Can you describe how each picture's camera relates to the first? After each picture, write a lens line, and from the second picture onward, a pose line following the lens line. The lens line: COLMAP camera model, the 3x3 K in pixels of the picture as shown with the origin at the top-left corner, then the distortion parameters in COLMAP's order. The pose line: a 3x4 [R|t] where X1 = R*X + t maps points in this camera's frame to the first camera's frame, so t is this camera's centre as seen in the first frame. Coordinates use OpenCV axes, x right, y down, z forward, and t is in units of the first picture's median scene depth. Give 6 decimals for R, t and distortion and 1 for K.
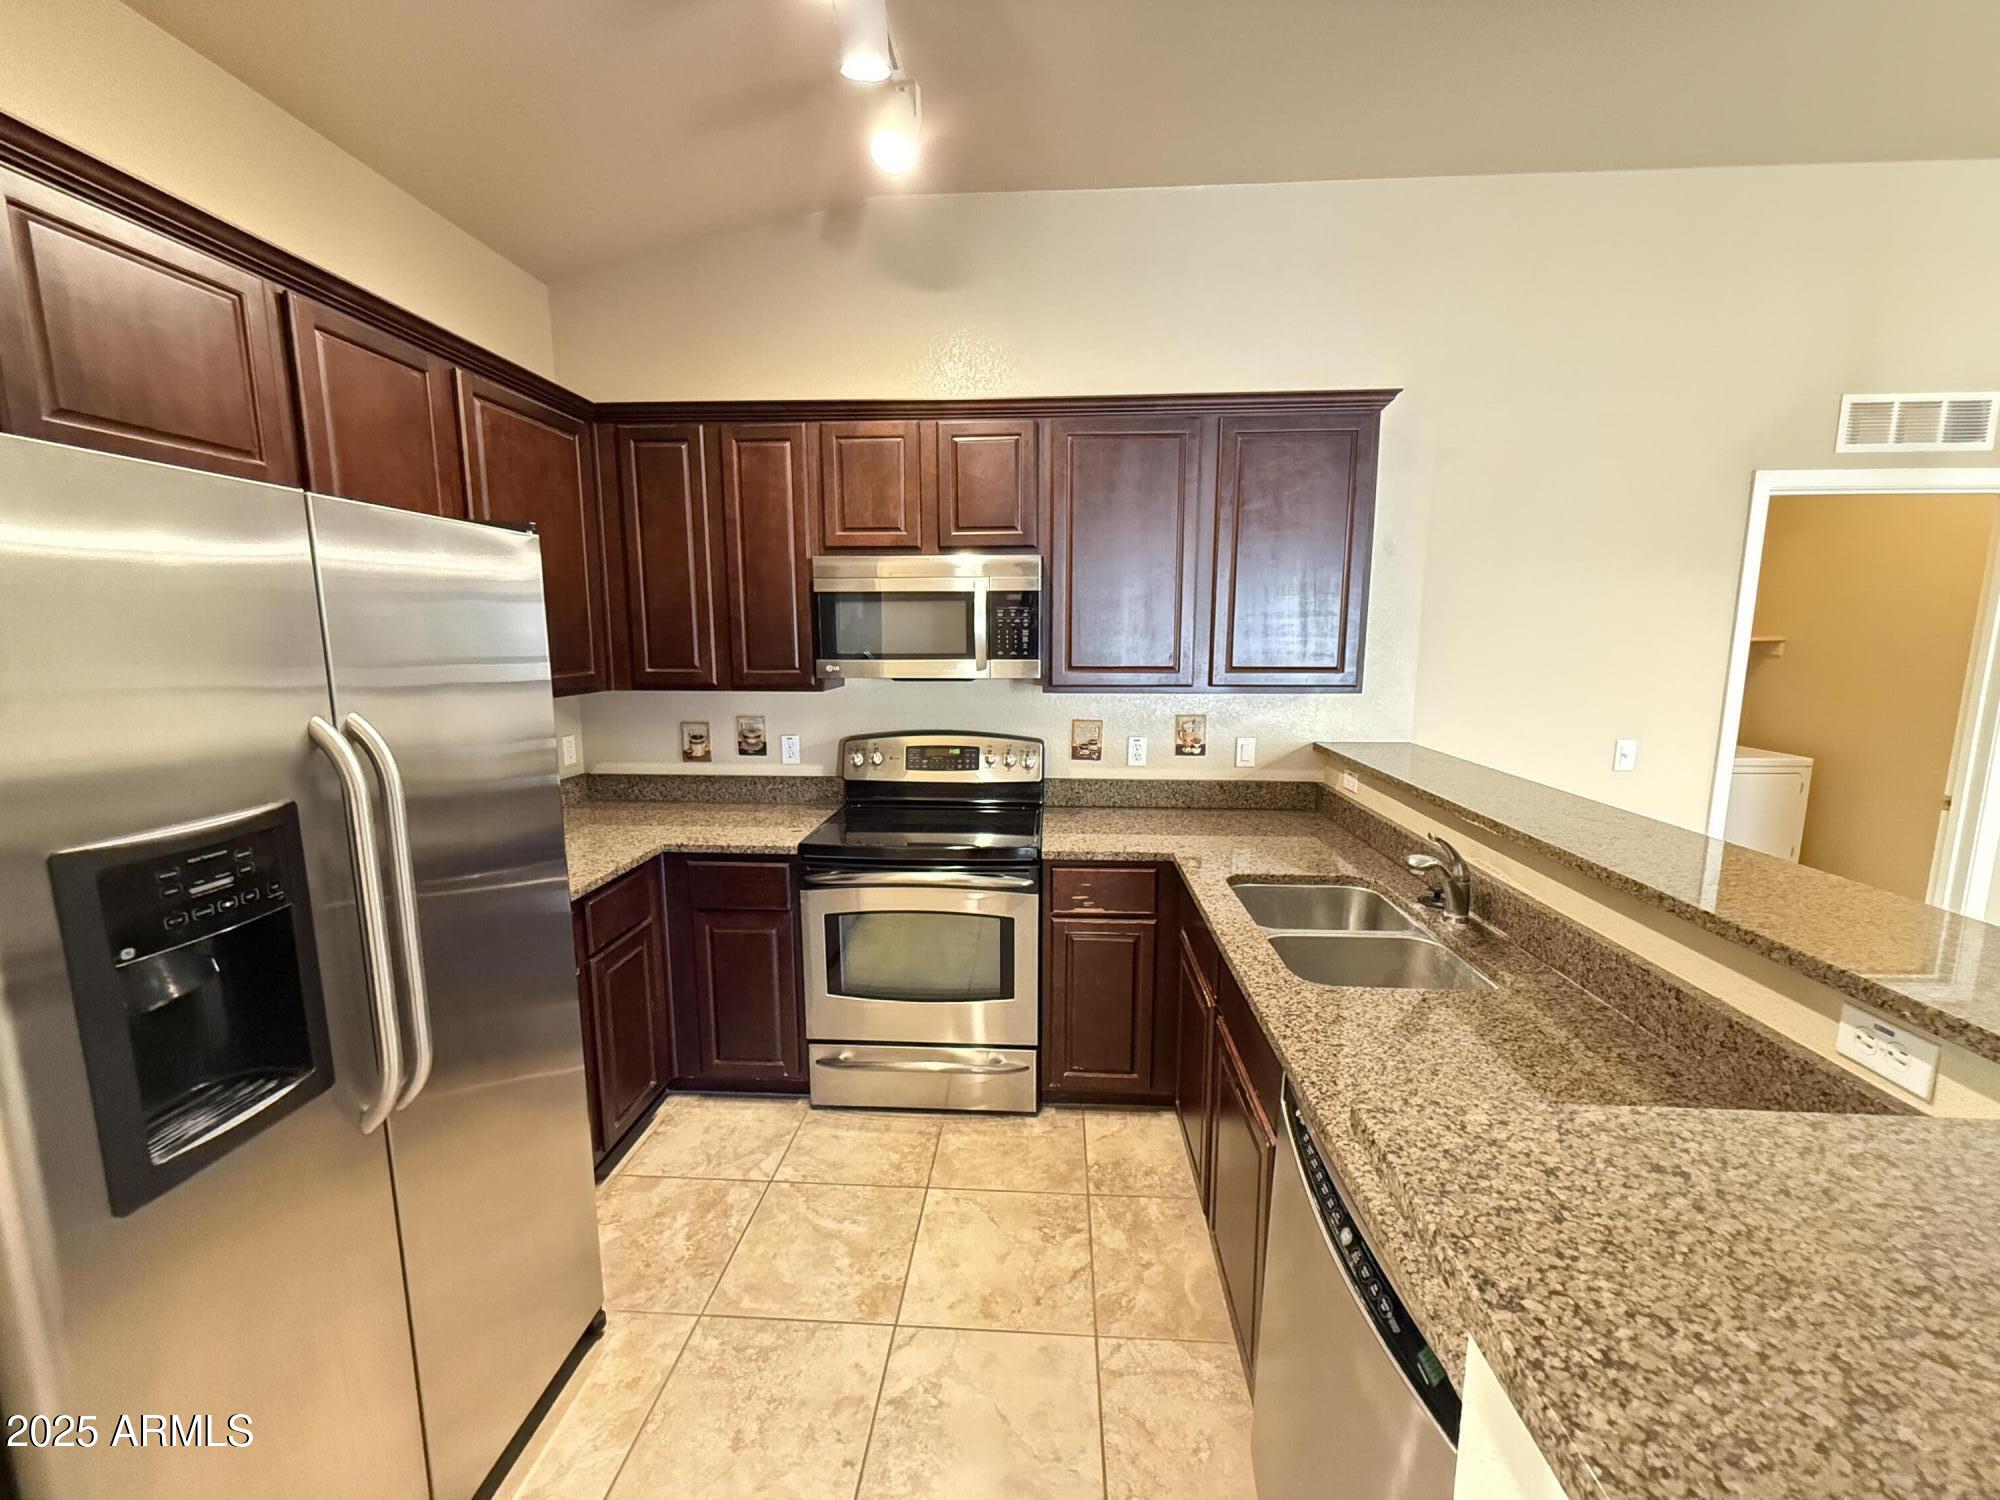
lens RADIAL K [[799.5, 0, 1005.3], [0, 799.5, 751.1], [0, 0, 1]] dist [0.000608, -0.000512]
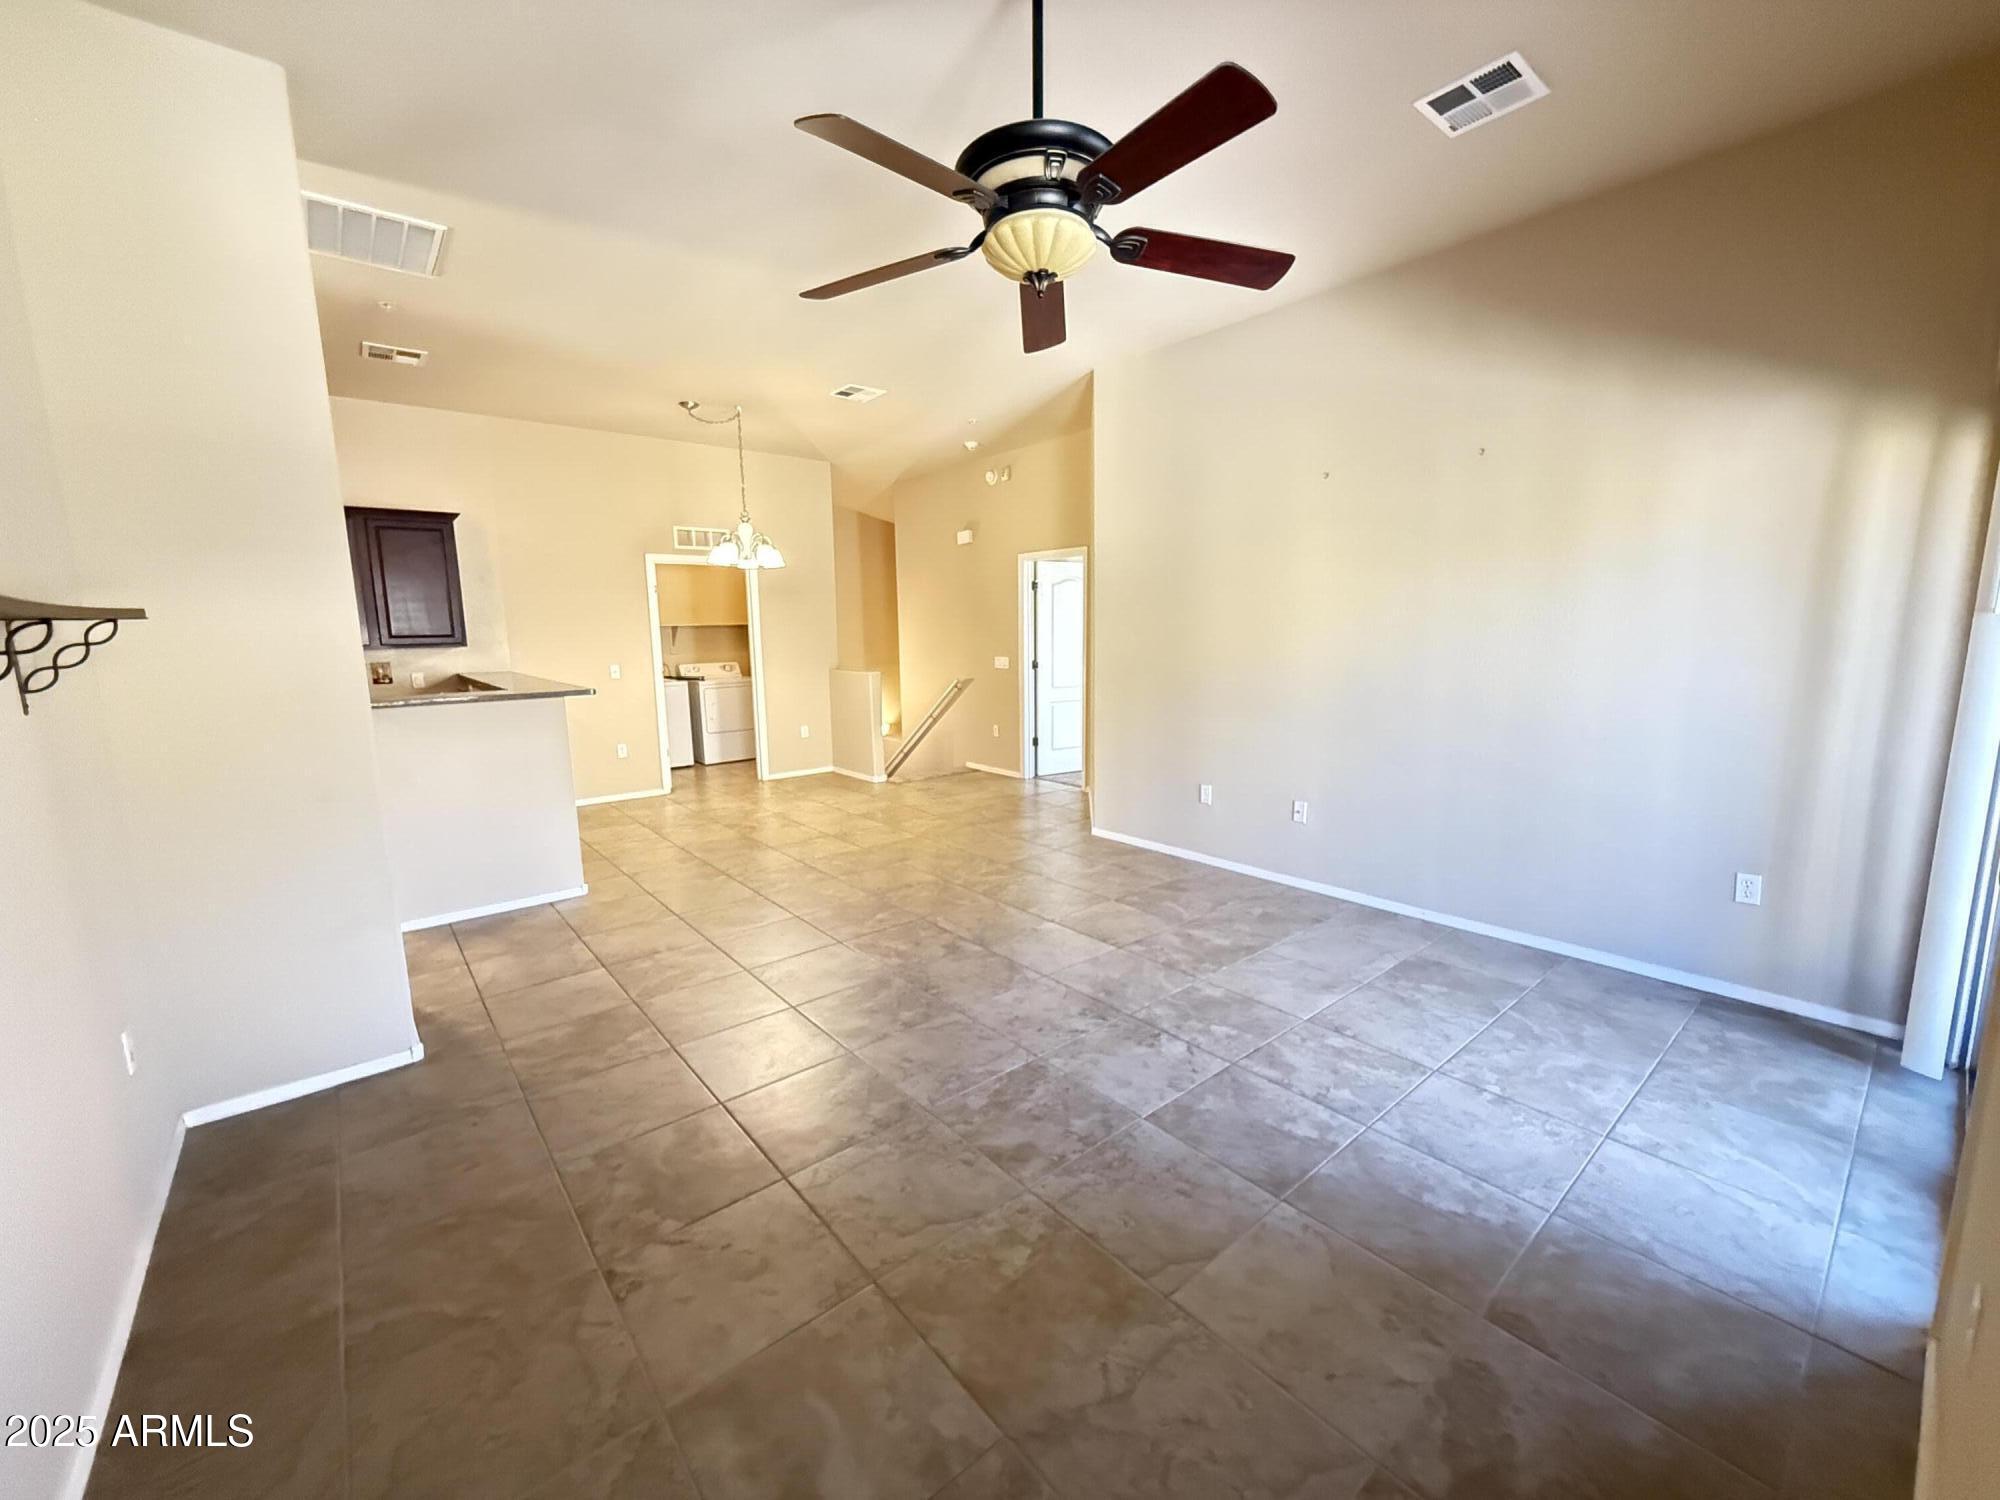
lens RADIAL K [[799.5, 0, 1004.0], [0, 799.5, 751.0], [0, 0, 1]] dist [0.000608, -0.000512]
pose [[0.726603, -0.114684, 0.677419, -0.005867], [0.113301, 0.992472, 0.046493, 0.278743], [-0.677651, 0.042970, 0.734127, -1.613692]]
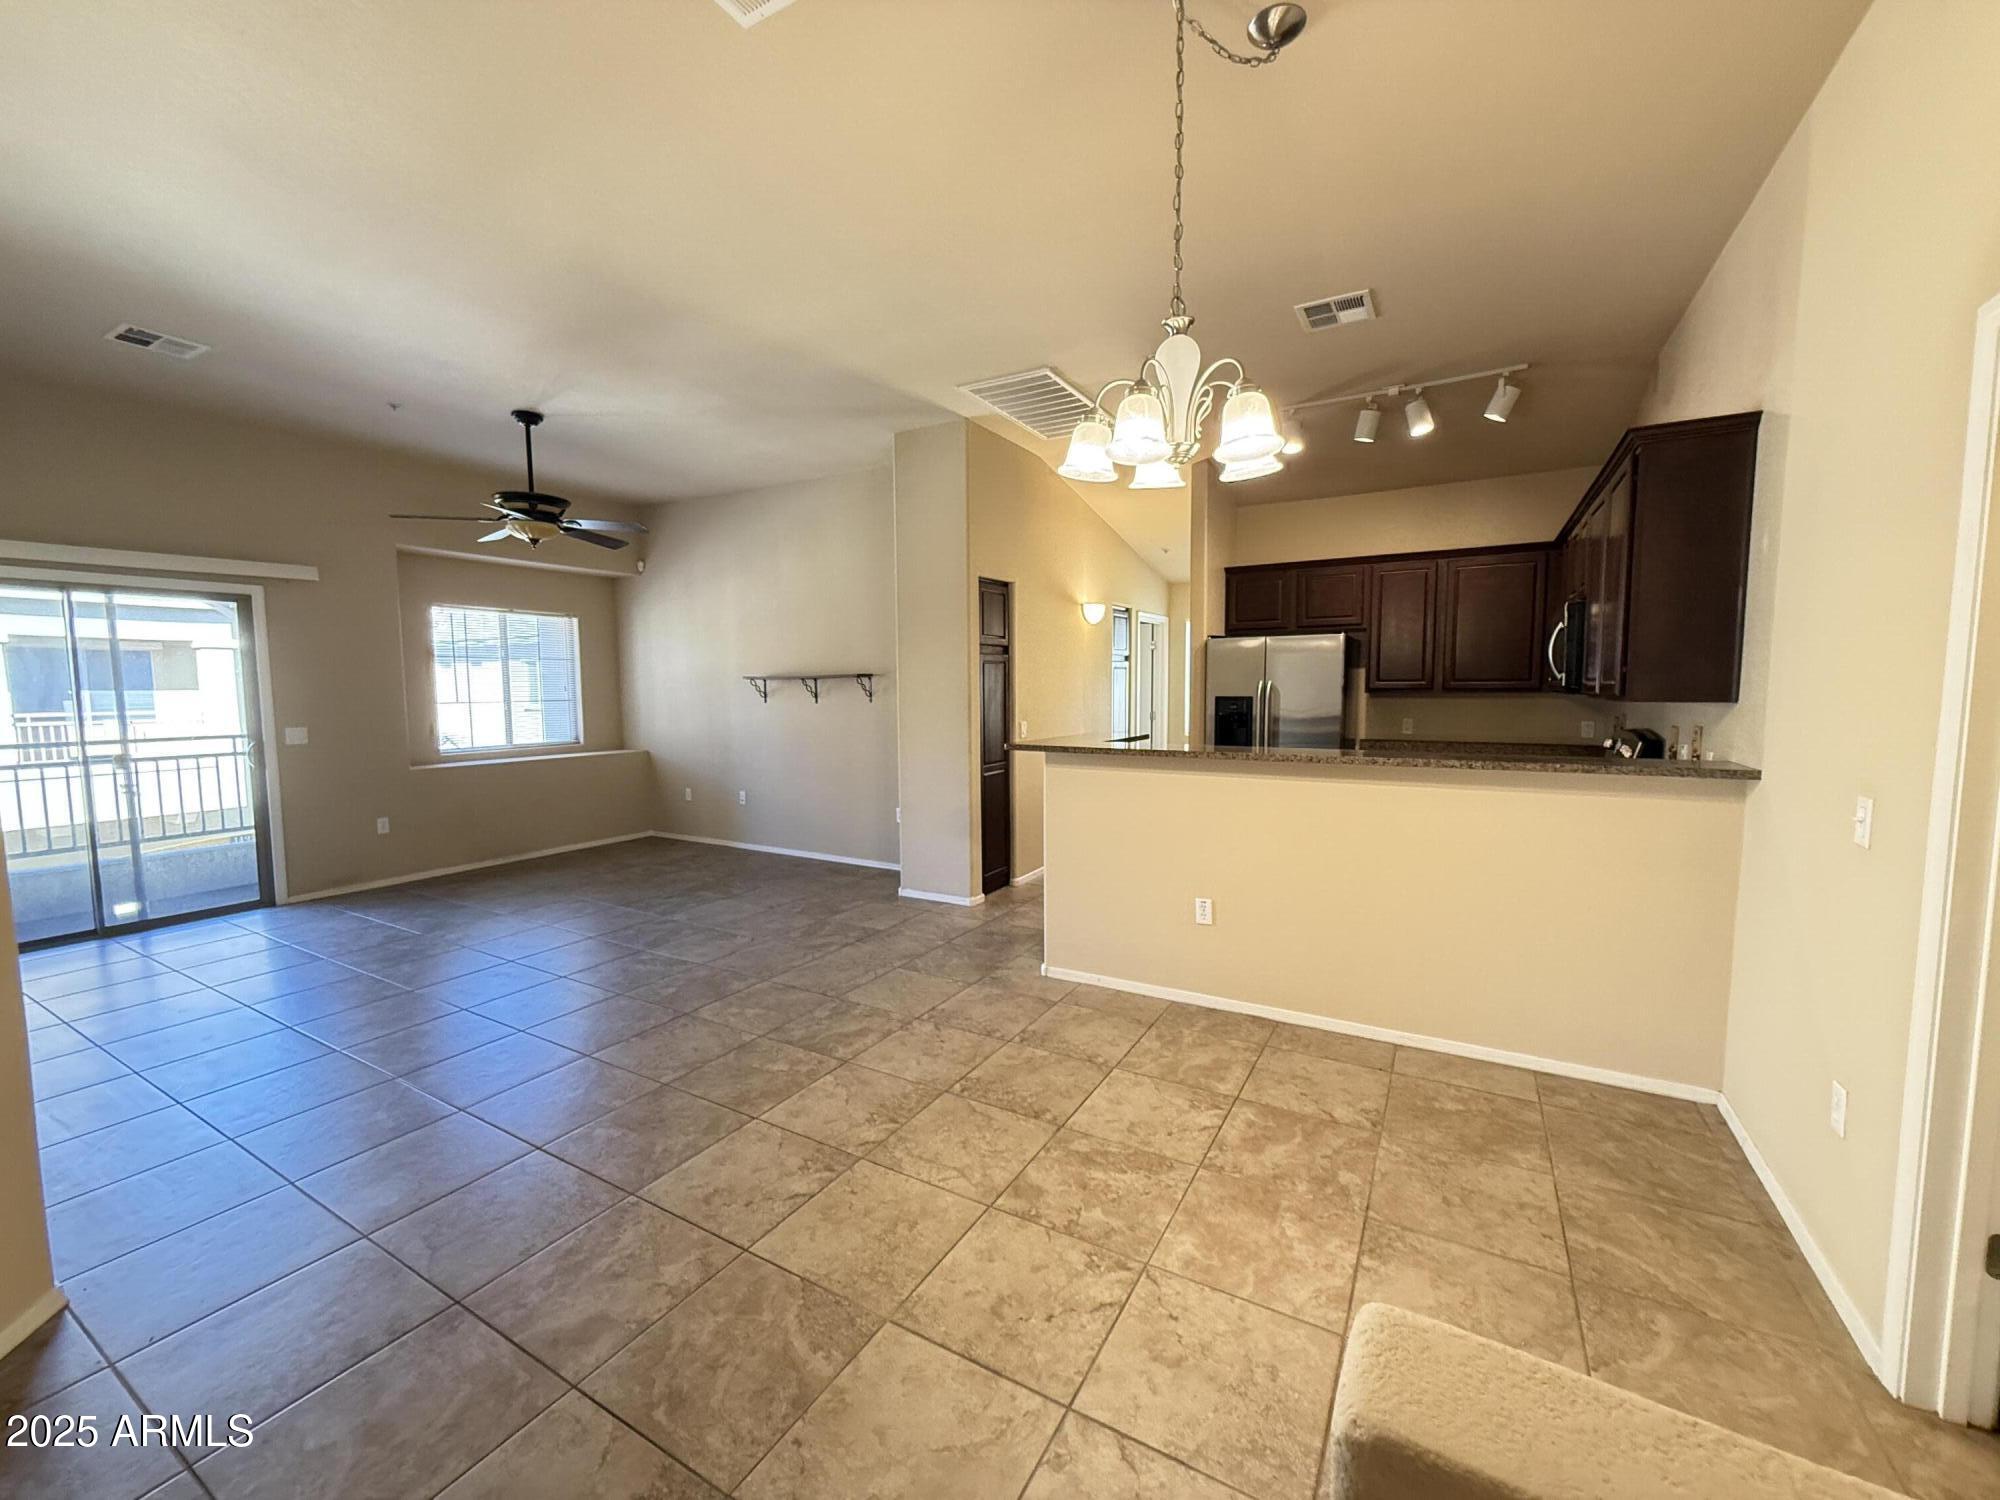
lens RADIAL K [[799.5, 0, 1004.2], [0, 799.5, 749.8], [0, 0, 1]] dist [0.000608, -0.000512]
pose [[-0.443982, 0.077836, -0.892649, 1.783564], [-0.124399, 0.981218, 0.147432, -0.063957], [0.887358, 0.176502, -0.425960, 0.726138]]
